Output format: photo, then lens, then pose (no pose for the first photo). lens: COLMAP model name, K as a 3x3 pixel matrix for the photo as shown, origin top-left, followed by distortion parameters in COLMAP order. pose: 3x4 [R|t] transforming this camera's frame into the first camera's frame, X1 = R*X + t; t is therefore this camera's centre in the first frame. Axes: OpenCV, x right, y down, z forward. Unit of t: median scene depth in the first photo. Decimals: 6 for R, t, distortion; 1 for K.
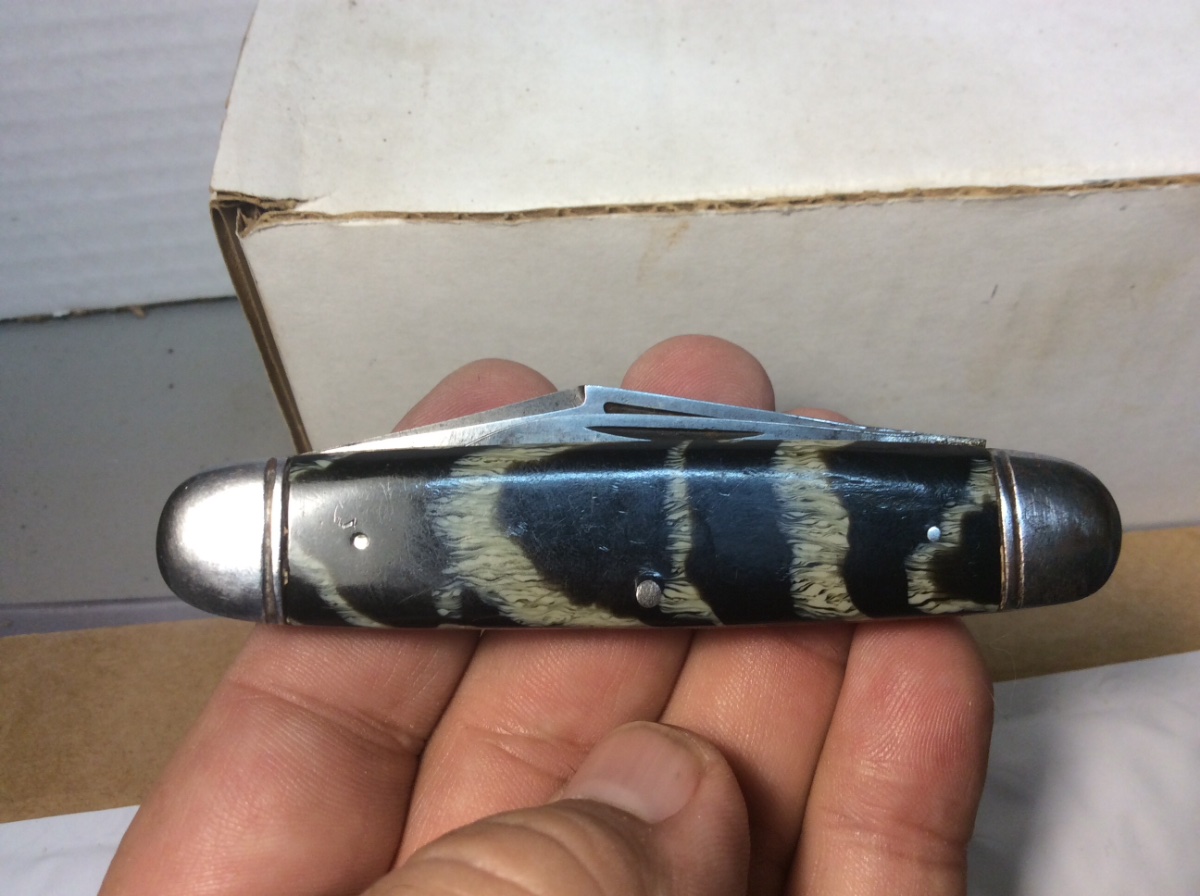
lens RADIAL K [[1132.3, 0, 593.3], [0, 1132.3, 474.2], [0, 0, 1]] dist [-0.030382, 0.000000]
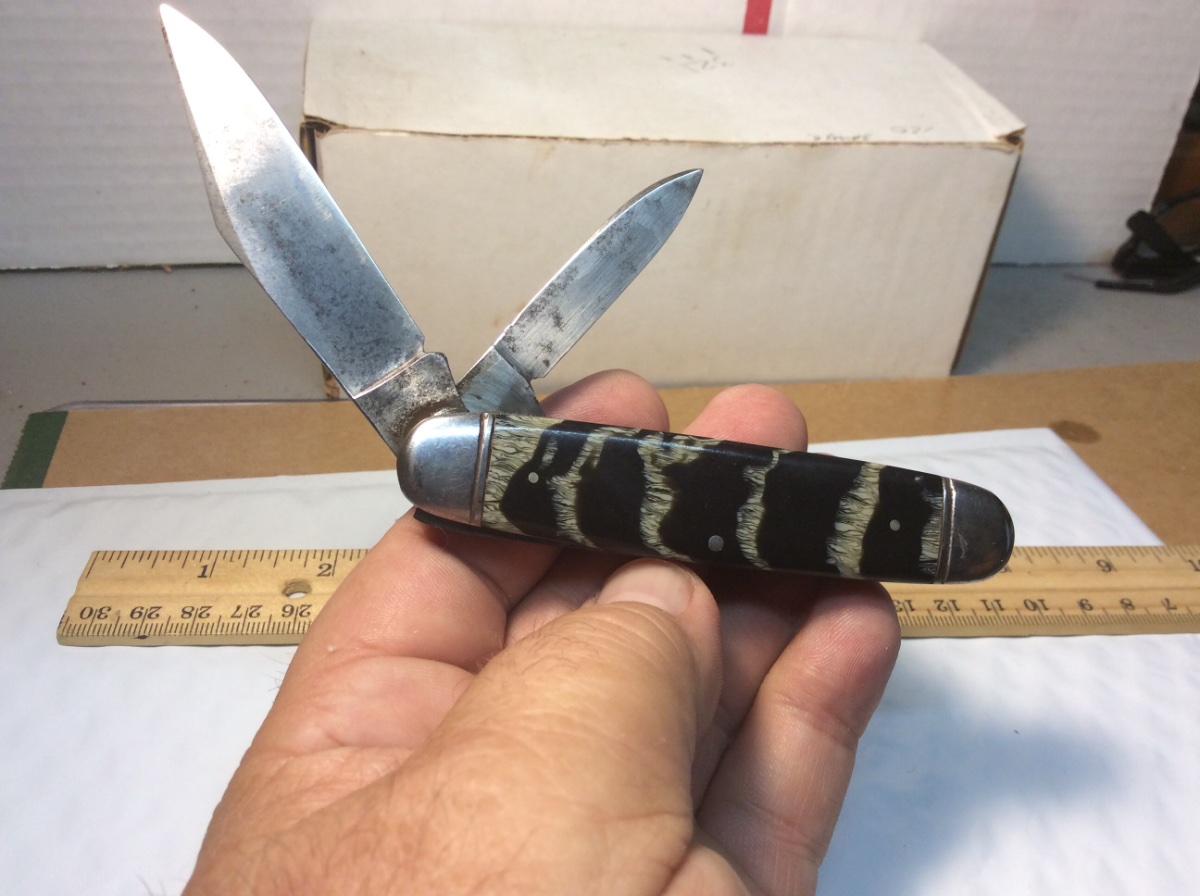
lens RADIAL K [[1093.4, 0, 597.8], [0, 1093.4, 486.0], [0, 0, 1]] dist [-0.001454, -0.051780]
pose [[0.983267, 0.022004, 0.180838, -0.174414], [0.014673, 0.979887, -0.199013, 0.738481], [-0.181580, 0.198336, 0.963167, -0.734283]]
